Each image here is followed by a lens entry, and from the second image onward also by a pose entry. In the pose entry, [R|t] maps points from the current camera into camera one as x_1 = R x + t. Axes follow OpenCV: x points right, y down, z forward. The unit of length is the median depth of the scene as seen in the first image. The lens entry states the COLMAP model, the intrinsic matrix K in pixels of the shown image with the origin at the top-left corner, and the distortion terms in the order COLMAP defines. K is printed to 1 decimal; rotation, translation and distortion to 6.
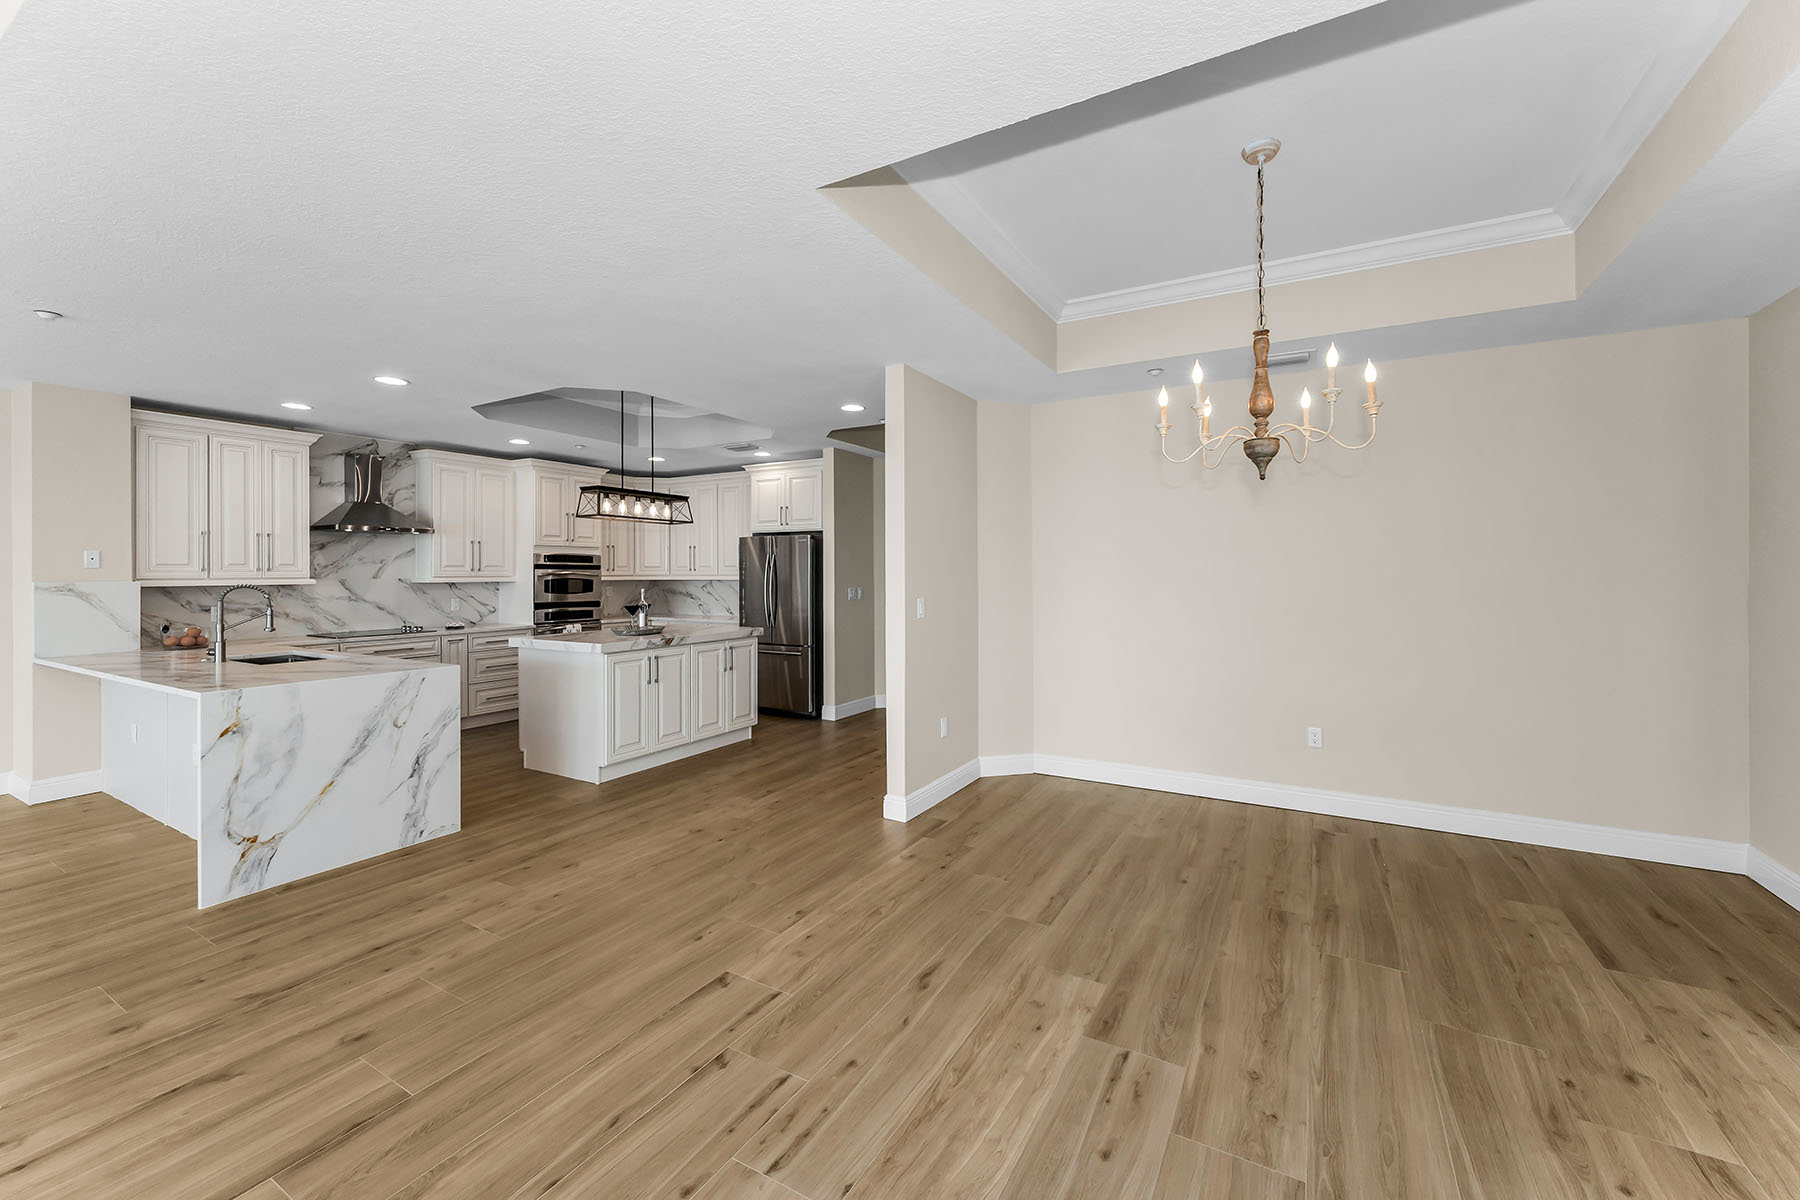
lens RADIAL K [[720.0, 0, 896.2], [0, 720.0, 573.6], [0, 0, 1]] dist [-0.001522, -0.000164]
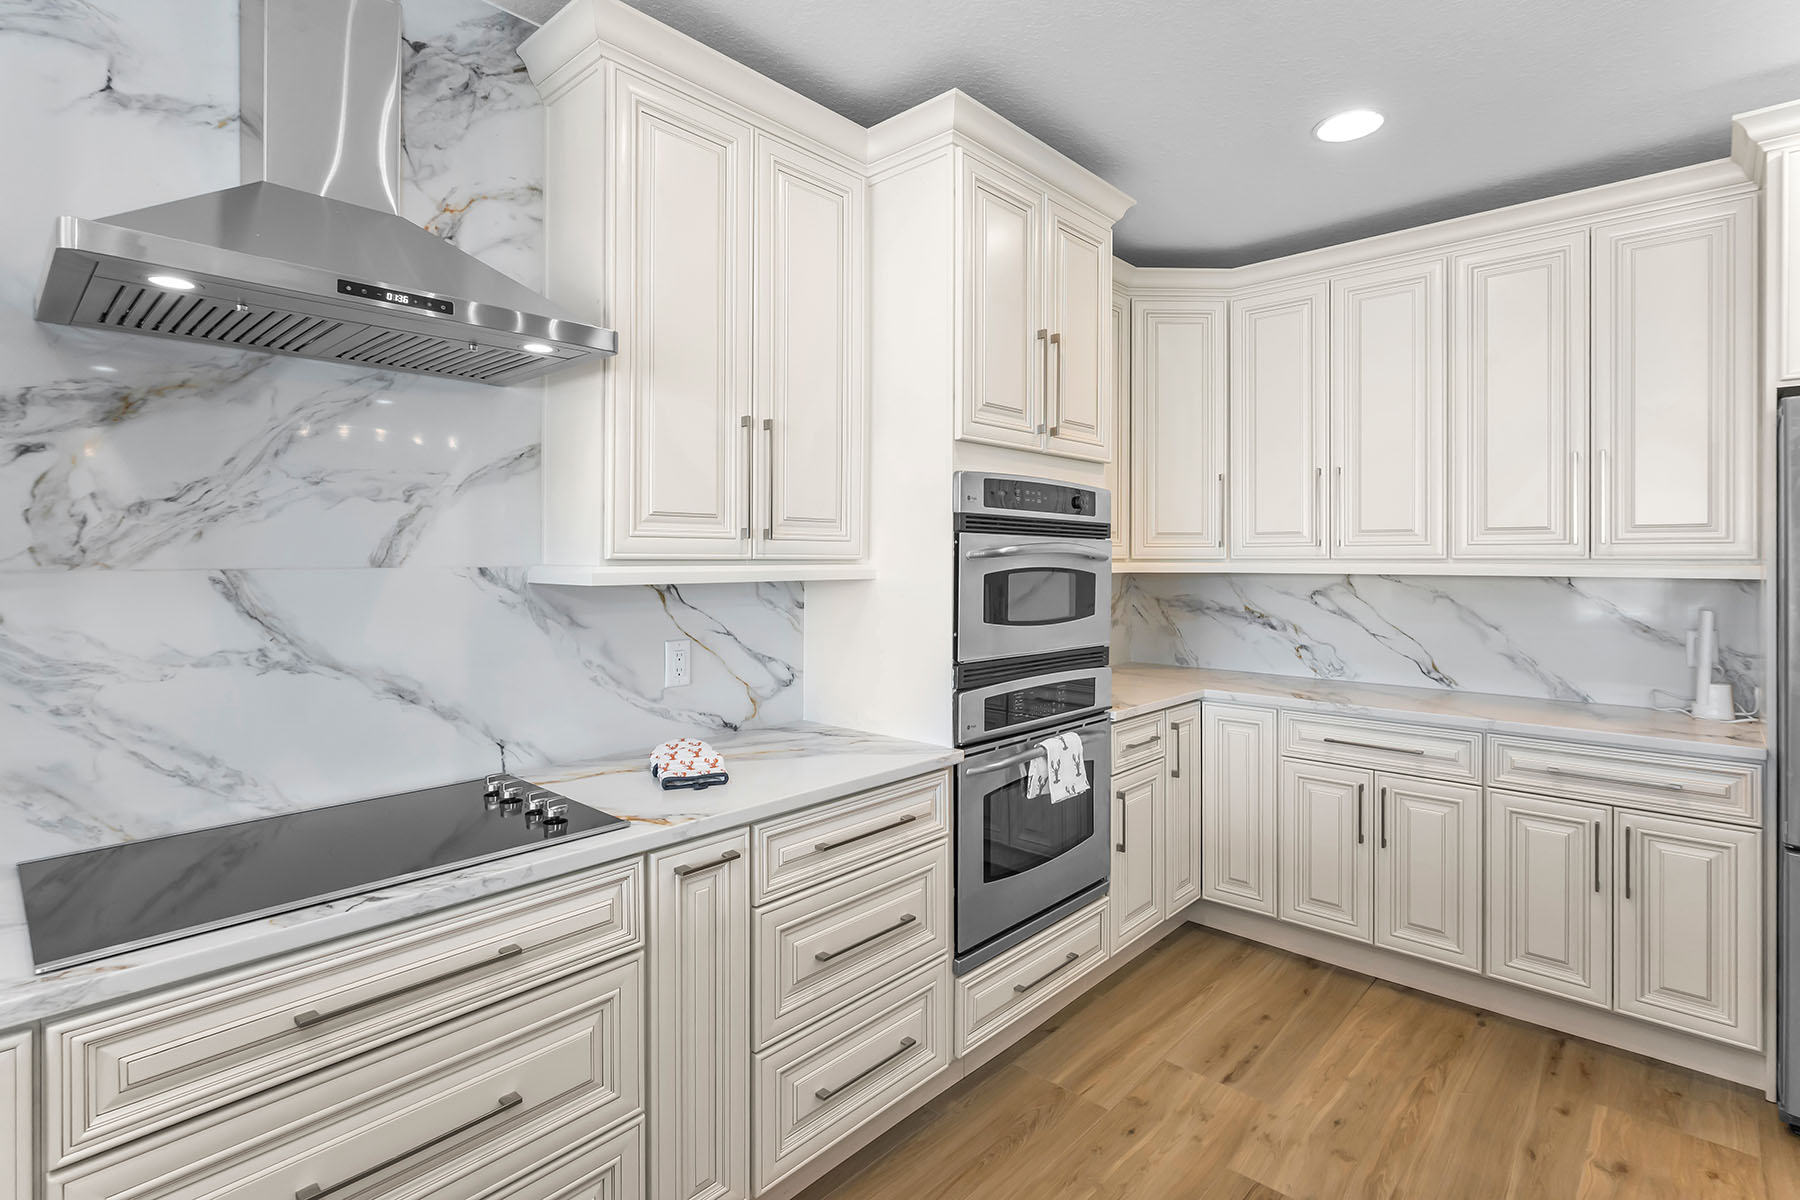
lens RADIAL K [[865.8, 0, 906.2], [0, 865.8, 562.1], [0, 0, 1]] dist [-0.001706, -0.000329]
pose [[0.976564, 0.003812, -0.215191, -0.565152], [-0.003281, 0.999991, 0.002825, 0.004452], [0.215200, -0.002053, 0.976568, 0.863454]]
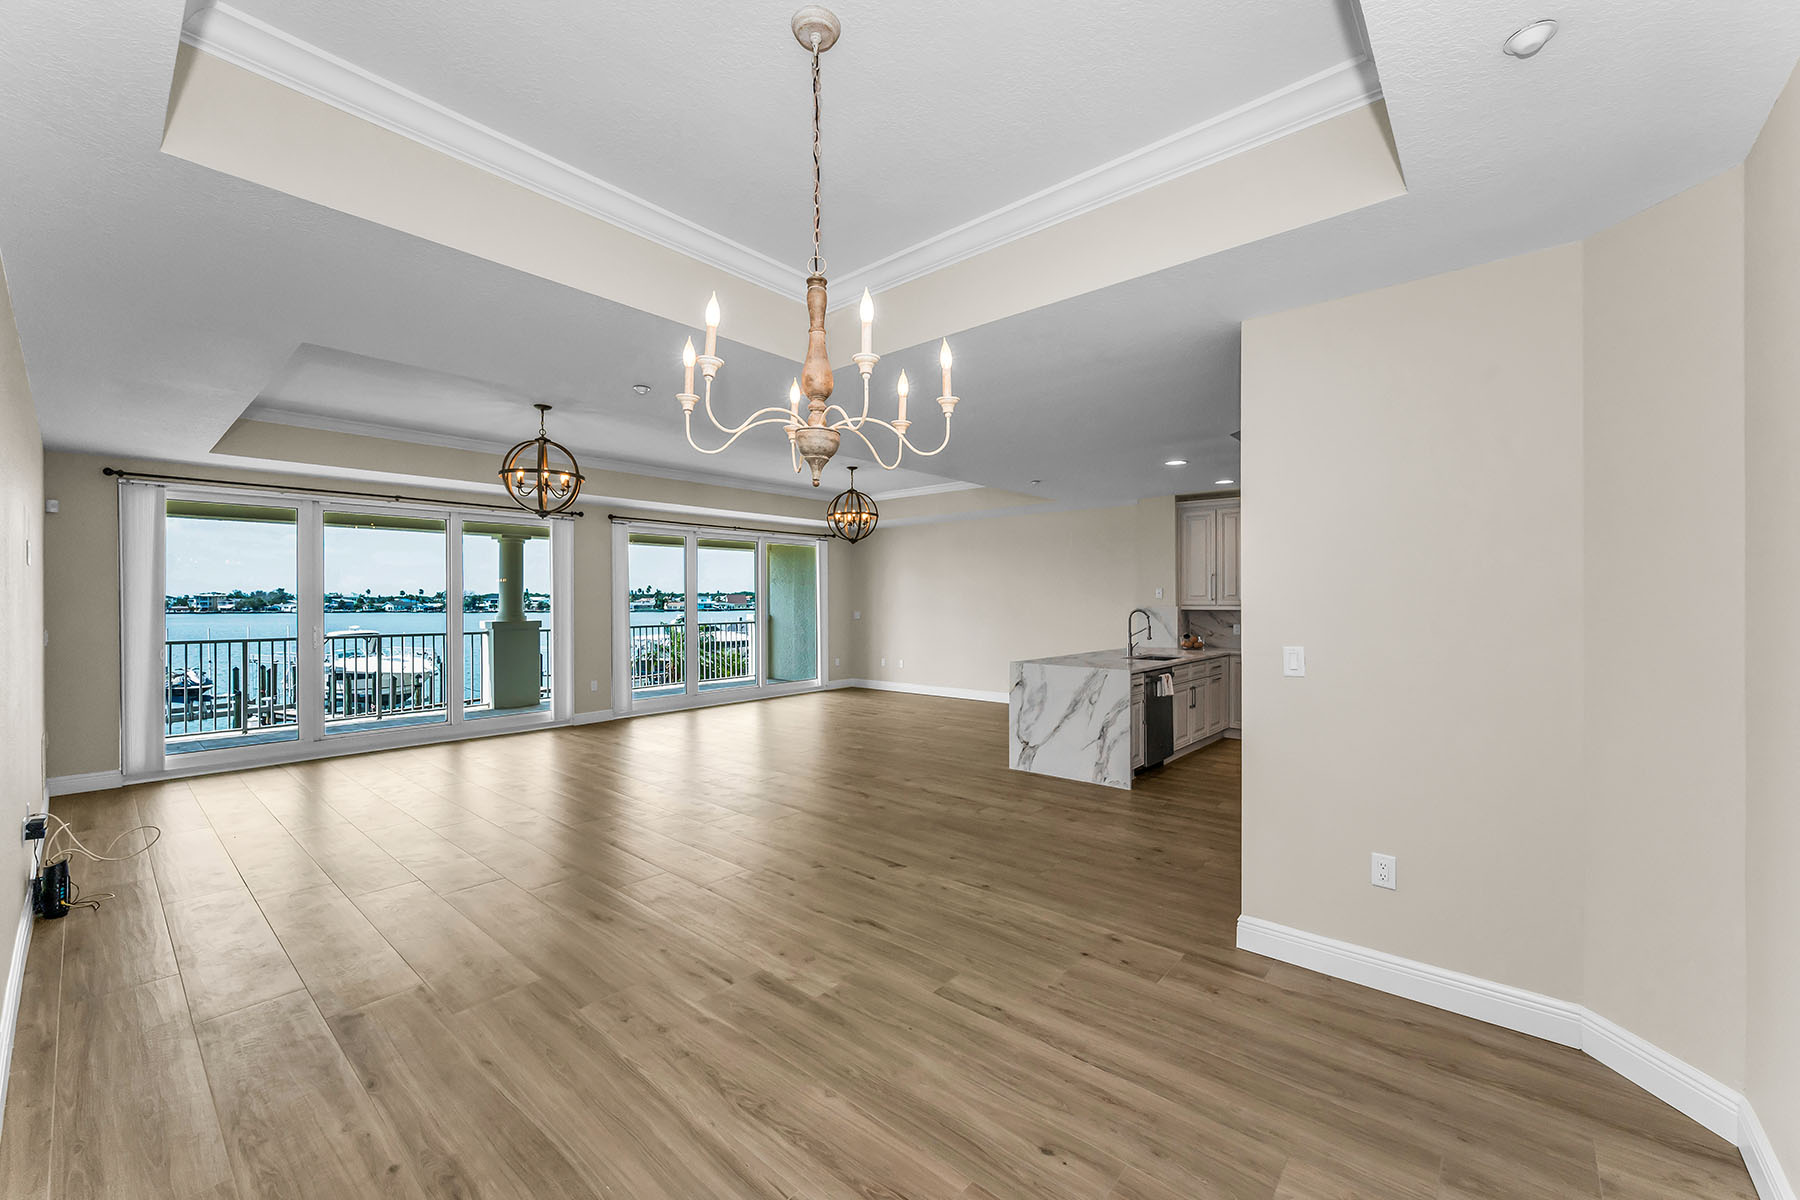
lens RADIAL K [[710.2, 0, 909.1], [0, 710.2, 601.0], [0, 0, 1]] dist [-0.001932, -0.000490]
pose [[-0.173575, 0.006099, -0.984802, 0.566288], [0.001032, 0.999981, 0.006011, -0.010000], [0.984820, 0.000027, -0.173578, 0.573527]]
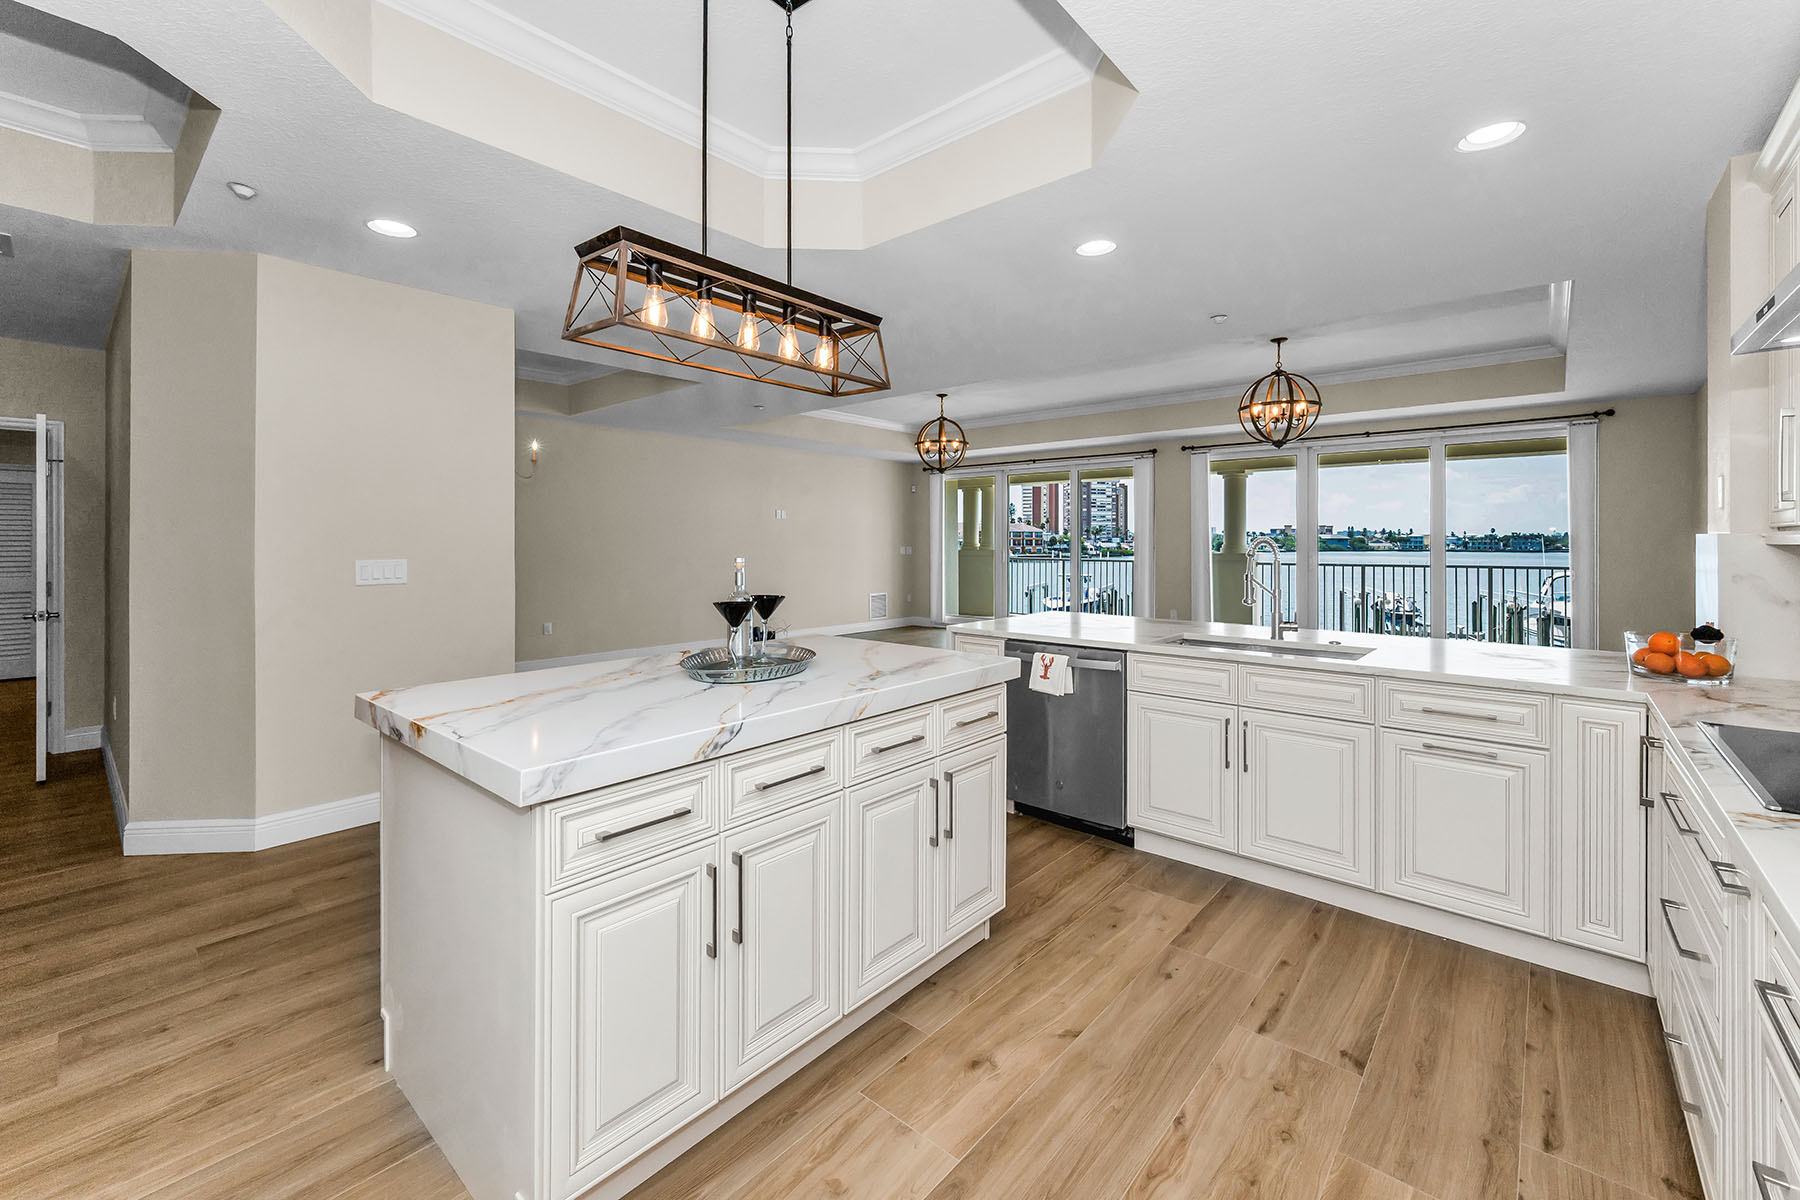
lens RADIAL K [[744.3, 0, 890.4], [0, 744.3, 535.5], [0, 0, 1]] dist [0.003749, -0.002967]
pose [[-0.980677, 0.004737, 0.195575, -0.506708], [0.003737, 0.999978, -0.005486, 0.011158], [-0.195597, -0.004649, -0.980673, 1.367398]]
